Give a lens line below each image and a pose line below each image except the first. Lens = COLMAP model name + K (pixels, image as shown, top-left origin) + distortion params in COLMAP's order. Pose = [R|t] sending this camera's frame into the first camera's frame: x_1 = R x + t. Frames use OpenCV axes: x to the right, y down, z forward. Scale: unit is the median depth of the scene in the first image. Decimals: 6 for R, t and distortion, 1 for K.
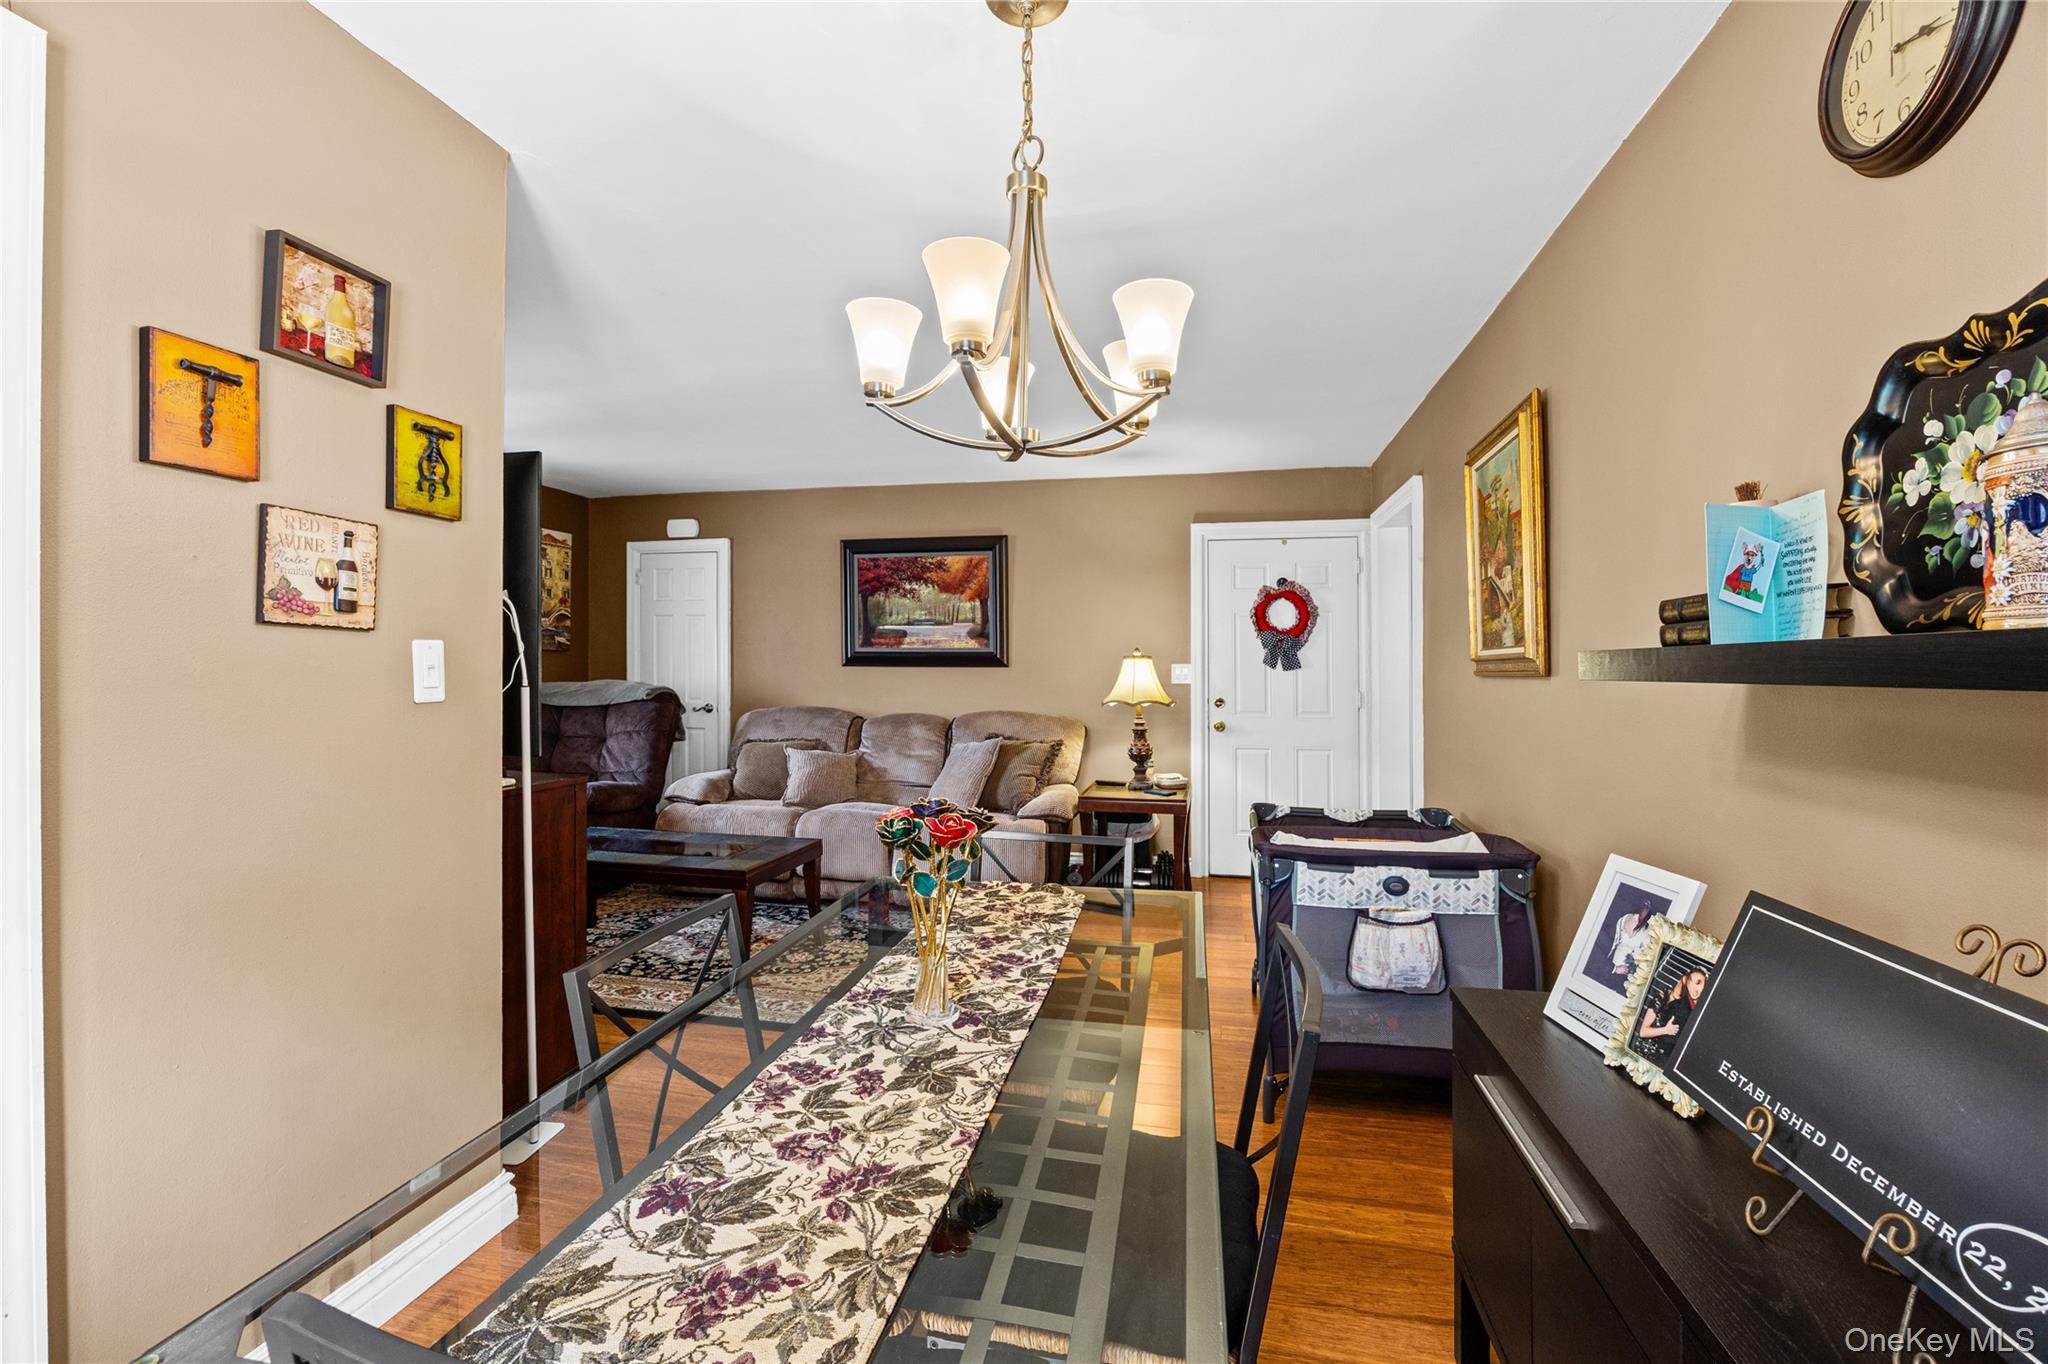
lens RADIAL K [[858.0, 0, 1027.6], [0, 858.0, 678.2], [0, 0, 1]] dist [-0.018362, 0.000587]
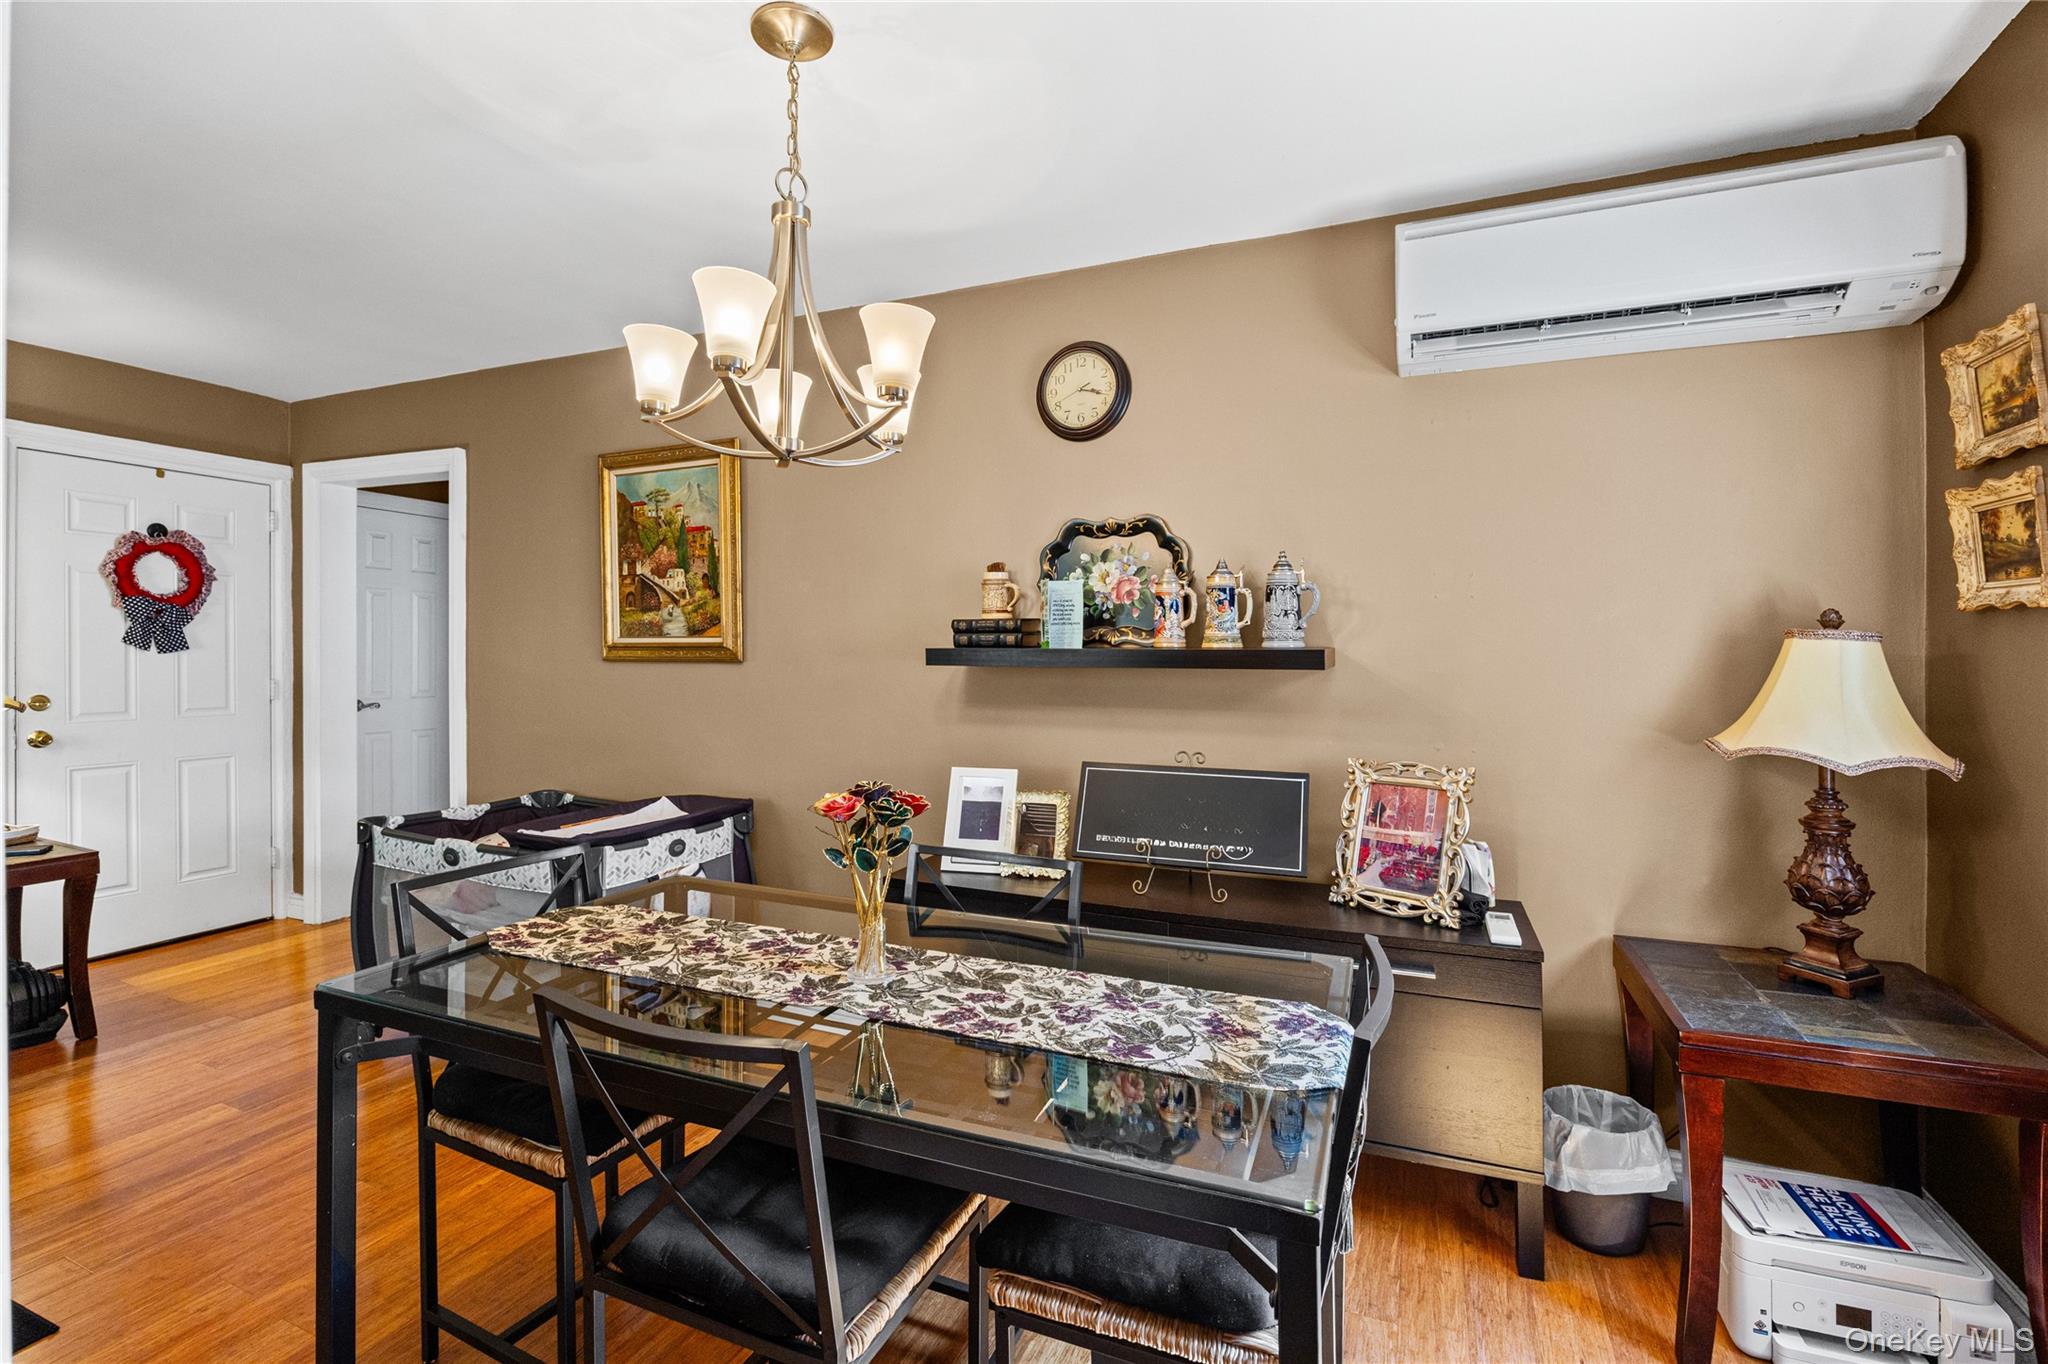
lens RADIAL K [[910.9, 0, 1035.8], [0, 910.9, 660.1], [0, 0, 1]] dist [-0.011613, -0.000972]
pose [[0.184850, -0.009902, 0.982717, -0.315370], [0.003558, 0.999949, 0.009406, -0.007709], [-0.982760, 0.001758, 0.184876, 0.144471]]
